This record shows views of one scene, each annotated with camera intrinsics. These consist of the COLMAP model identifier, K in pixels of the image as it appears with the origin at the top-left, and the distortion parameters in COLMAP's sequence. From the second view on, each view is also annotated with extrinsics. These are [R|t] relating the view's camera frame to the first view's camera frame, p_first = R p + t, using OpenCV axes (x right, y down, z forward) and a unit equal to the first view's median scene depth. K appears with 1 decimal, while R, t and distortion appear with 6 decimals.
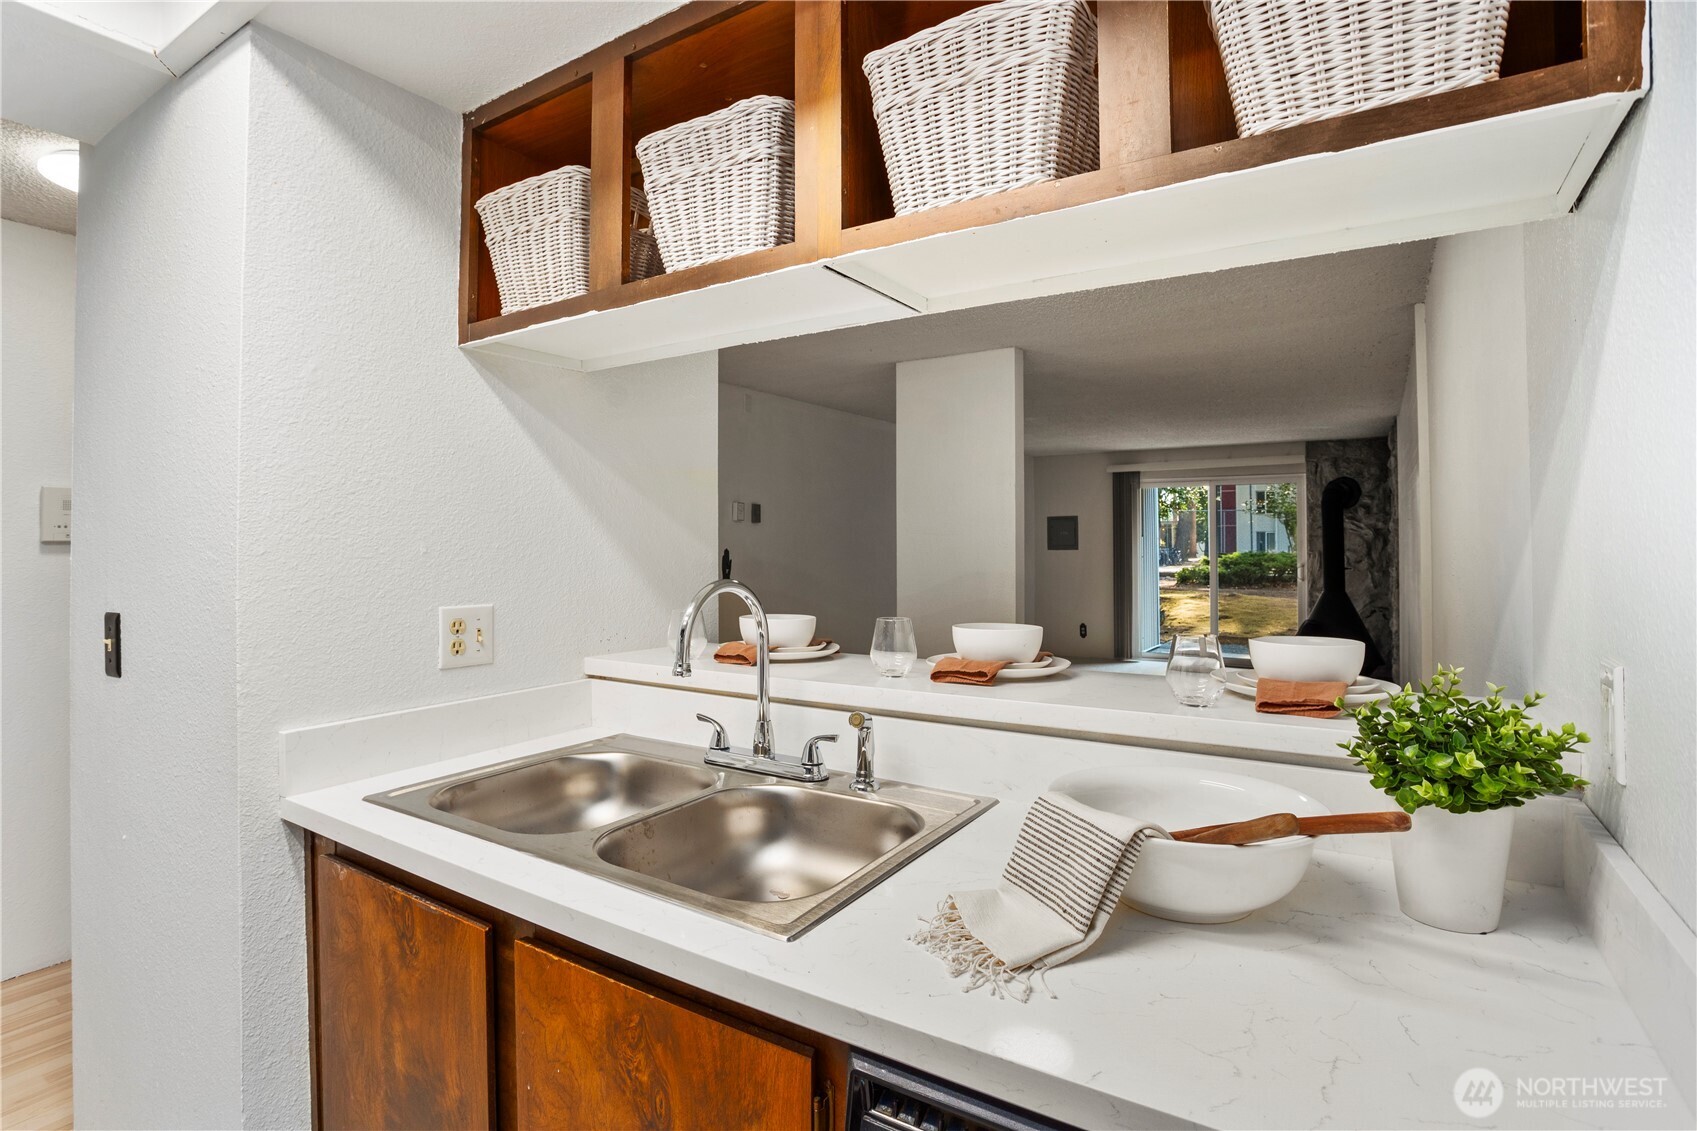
lens RADIAL K [[856.5, 0, 857.1], [0, 856.5, 534.7], [0, 0, 1]] dist [-0.068776, 0.025180]
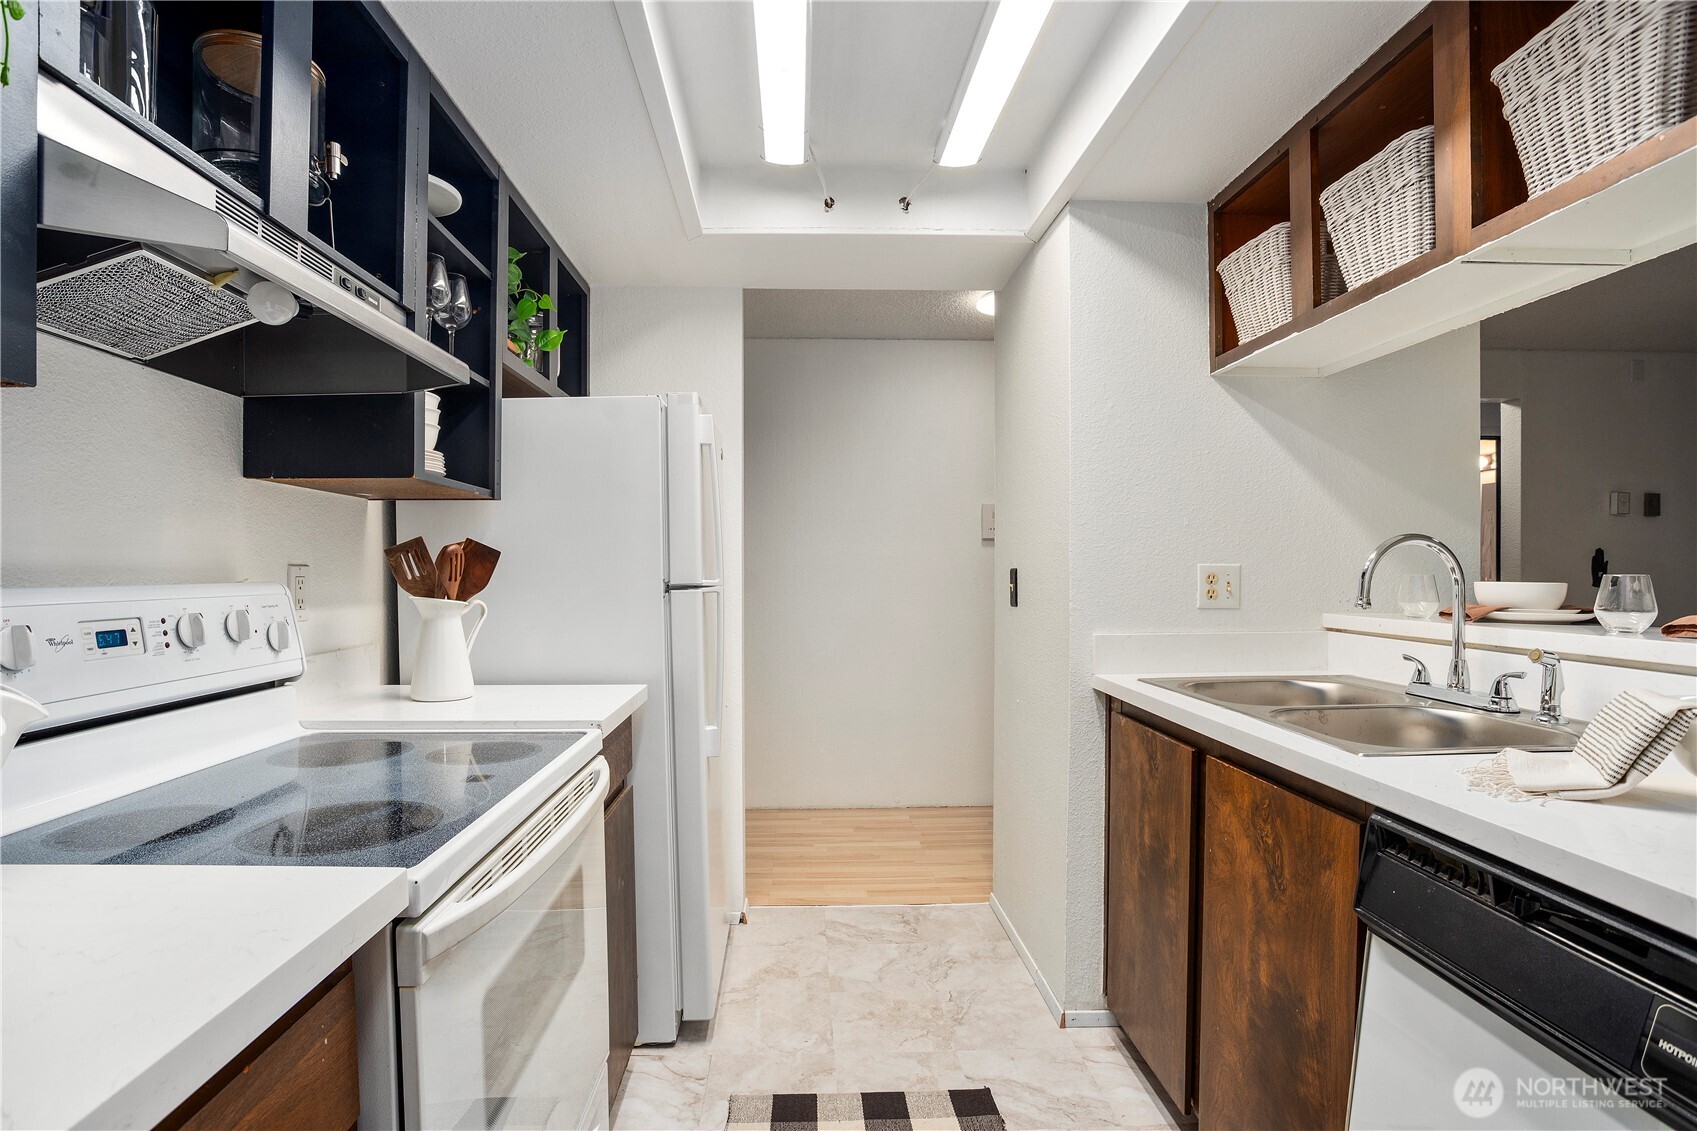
lens RADIAL K [[856.5, 0, 791.3], [0, 856.5, 547.3], [0, 0, 1]] dist [-0.068776, 0.025180]
pose [[0.535287, -0.014630, -0.844543, 0.374920], [0.004766, 0.999886, -0.014301, 0.087072], [0.844657, 0.003630, 0.535296, -0.365499]]
